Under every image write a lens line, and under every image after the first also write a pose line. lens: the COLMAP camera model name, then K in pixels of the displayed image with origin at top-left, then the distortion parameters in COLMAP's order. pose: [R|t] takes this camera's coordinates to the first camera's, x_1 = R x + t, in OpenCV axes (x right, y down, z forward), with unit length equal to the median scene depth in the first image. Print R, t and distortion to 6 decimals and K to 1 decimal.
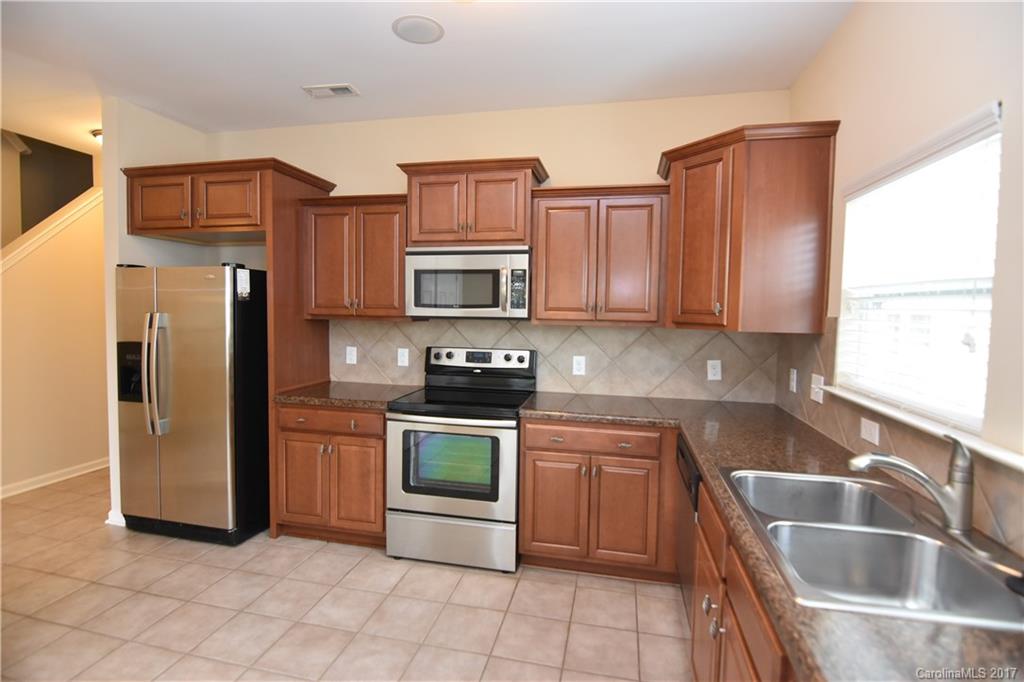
lens RADIAL K [[485.4, 0, 511.8], [0, 485.4, 338.2], [0, 0, 1]] dist [-0.015979, -0.004637]
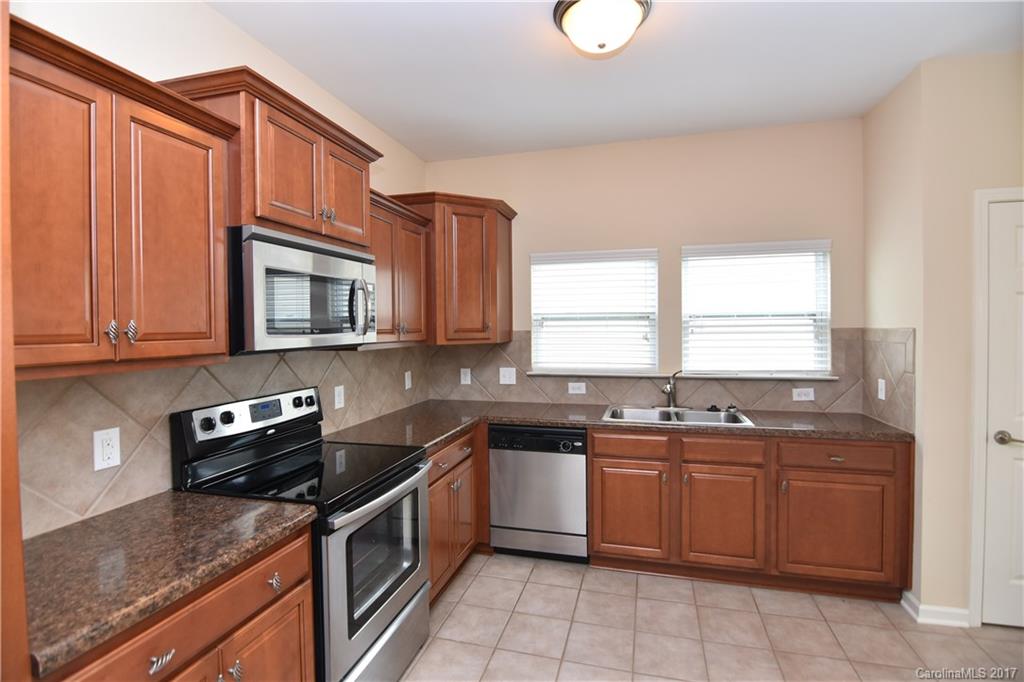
lens RADIAL K [[485.4, 0, 512.2], [0, 485.4, 335.0], [0, 0, 1]] dist [-0.015979, -0.004637]
pose [[0.055585, -0.034395, 0.997861, -0.691138], [0.070180, 0.997069, 0.030458, -0.057172], [-0.995984, 0.068337, 0.057836, 0.640261]]
